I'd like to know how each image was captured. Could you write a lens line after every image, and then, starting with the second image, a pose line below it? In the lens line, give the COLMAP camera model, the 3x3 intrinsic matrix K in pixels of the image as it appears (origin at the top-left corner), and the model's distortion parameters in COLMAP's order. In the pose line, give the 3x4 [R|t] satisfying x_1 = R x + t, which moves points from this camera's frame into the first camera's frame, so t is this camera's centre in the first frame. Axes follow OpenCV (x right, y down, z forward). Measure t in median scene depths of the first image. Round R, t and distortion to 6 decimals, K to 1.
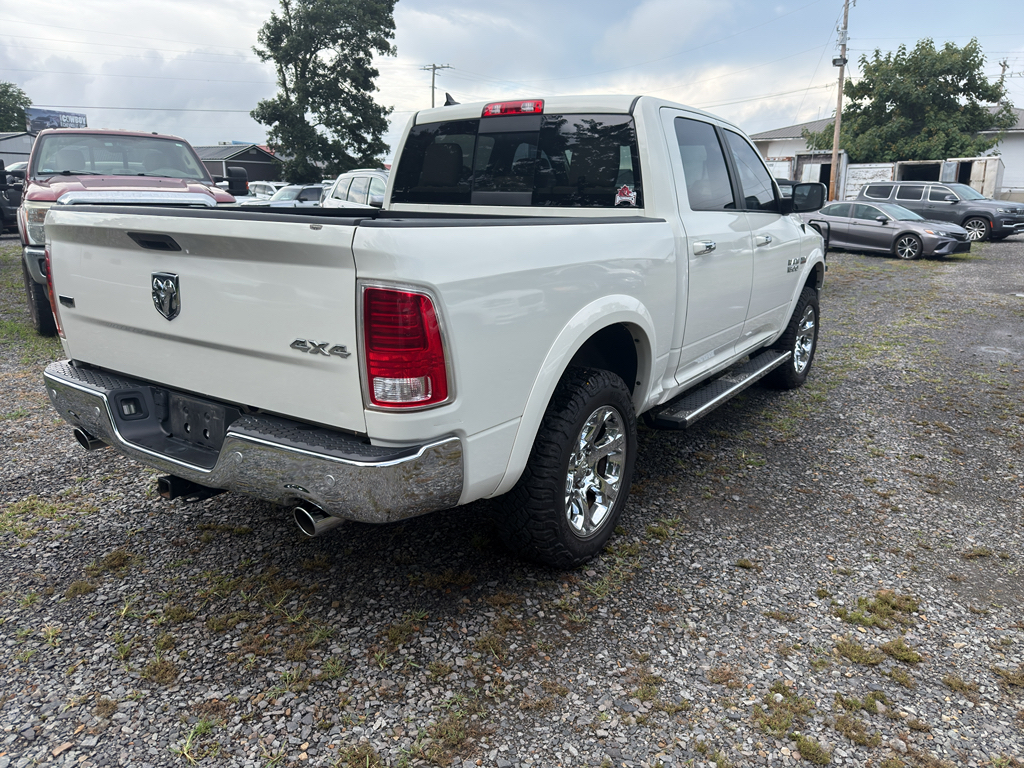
lens RADIAL K [[724.0, 0, 515.5], [0, 724.0, 382.3], [0, 0, 1]] dist [-0.006322, 0.001570]
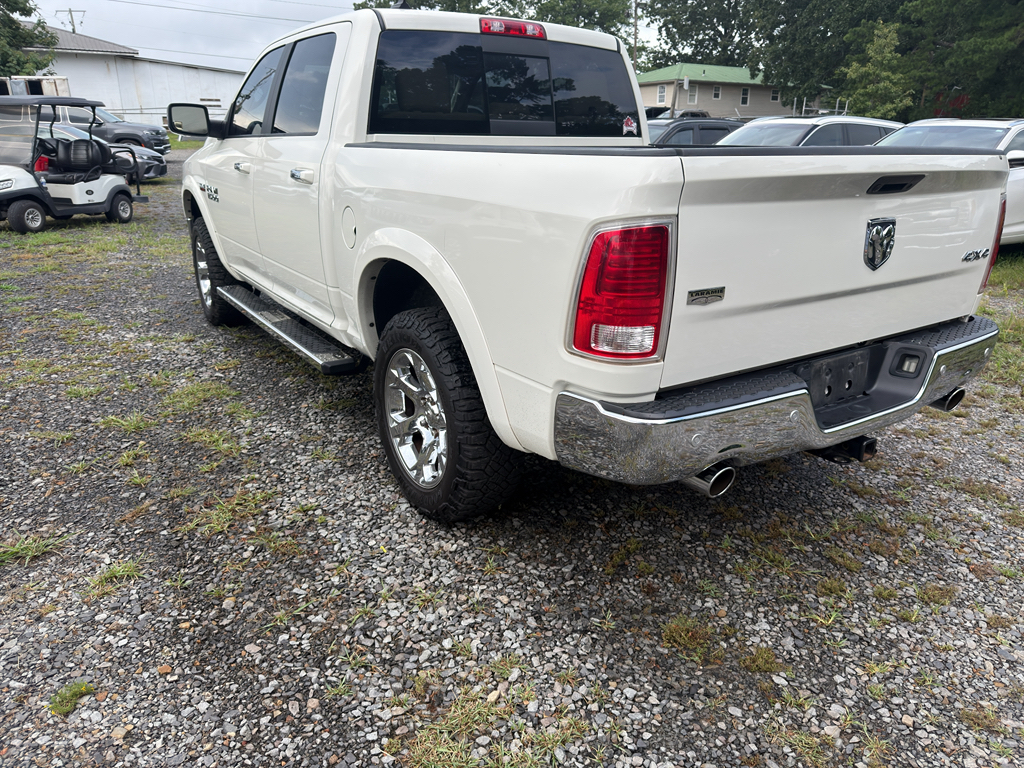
lens RADIAL K [[724.0, 0, 515.5], [0, 724.0, 386.7], [0, 0, 1]] dist [-0.006322, 0.001570]
pose [[0.379521, -0.314119, 0.870226, -0.973781], [0.220809, 0.944170, 0.244511, -0.176479], [-0.898447, 0.099357, 0.427692, 0.668755]]
